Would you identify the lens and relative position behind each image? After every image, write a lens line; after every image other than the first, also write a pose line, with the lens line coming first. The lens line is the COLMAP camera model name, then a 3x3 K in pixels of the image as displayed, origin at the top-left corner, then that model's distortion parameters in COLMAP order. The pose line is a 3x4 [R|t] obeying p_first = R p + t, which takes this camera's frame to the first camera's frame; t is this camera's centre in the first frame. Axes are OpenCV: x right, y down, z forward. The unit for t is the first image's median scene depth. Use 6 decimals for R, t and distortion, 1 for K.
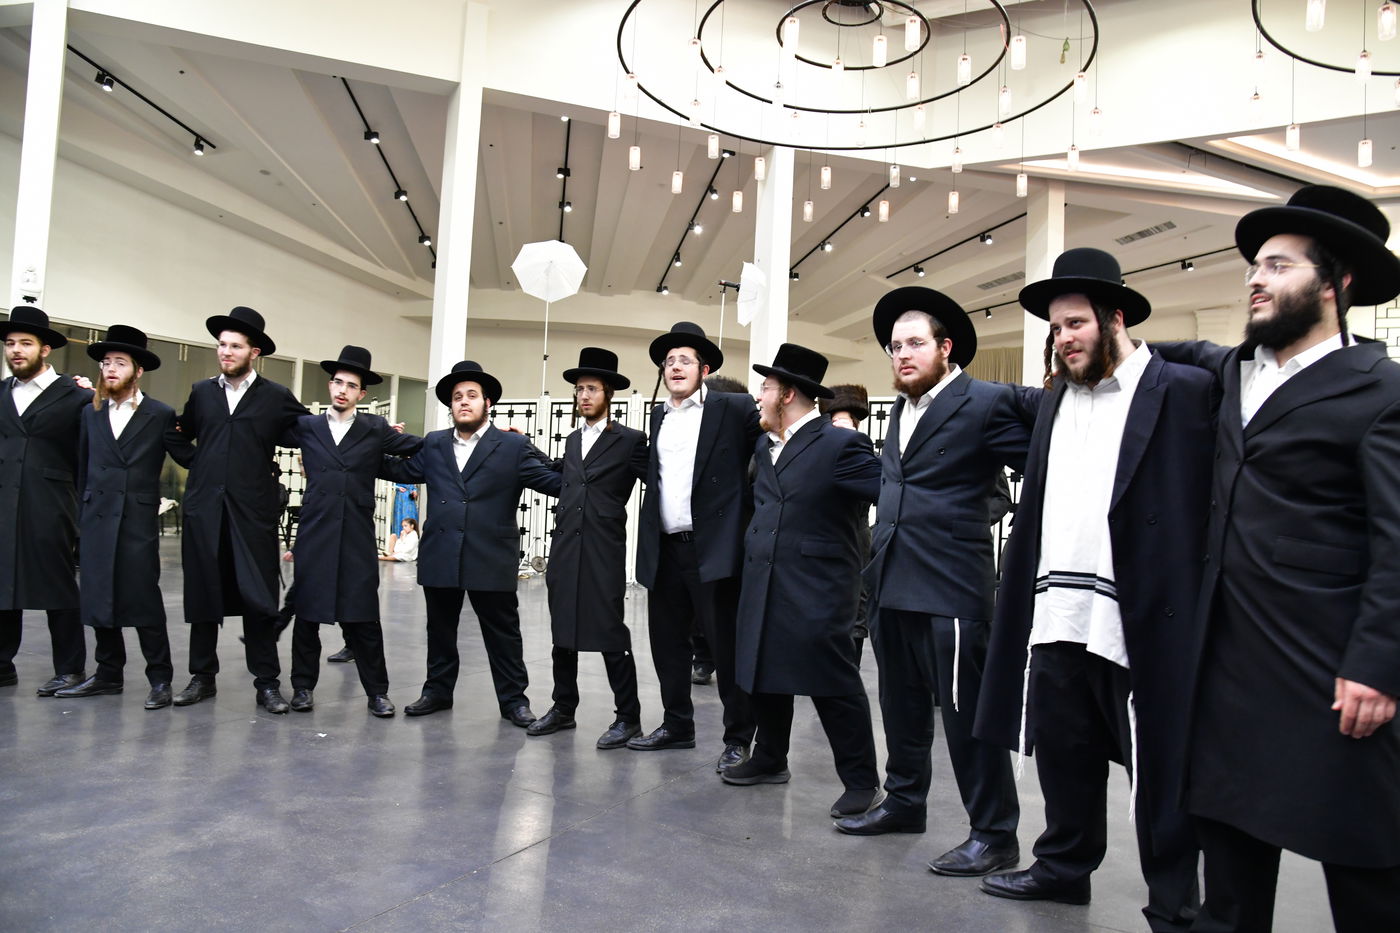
lens RADIAL K [[939.3, 0, 700.1], [0, 939.3, 445.0], [0, 0, 1]] dist [-0.078520, 0.000265]
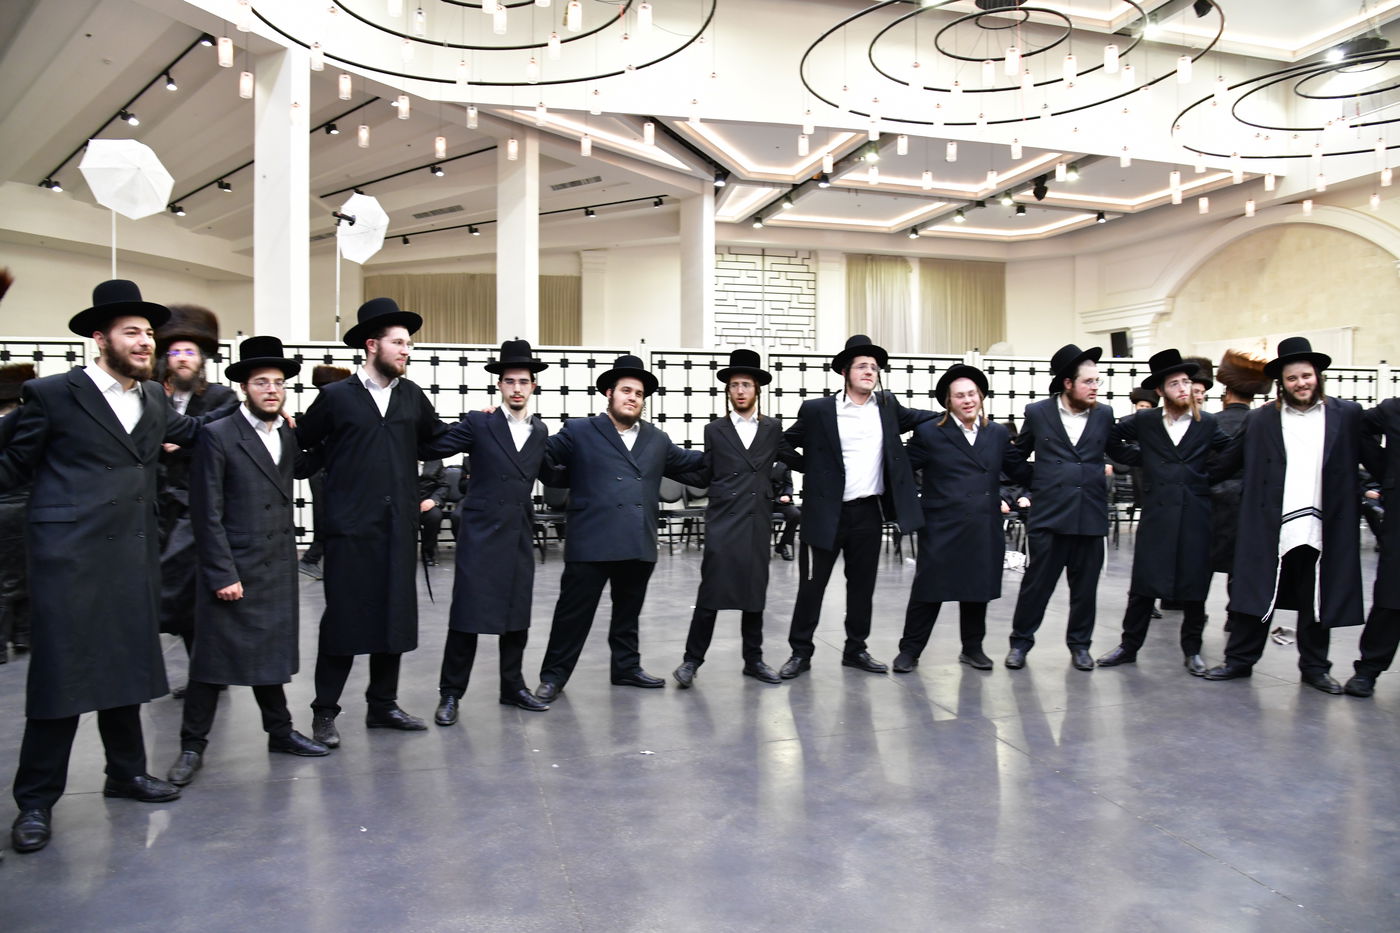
lens RADIAL K [[969.3, 0, 671.1], [0, 969.3, 467.1], [0, 0, 1]] dist [-0.122840, 0.082431]
pose [[0.720254, -0.080015, 0.689080, -0.891751], [-0.002794, 0.992983, 0.118224, -0.088704], [-0.693705, -0.087077, 0.714977, 0.192976]]
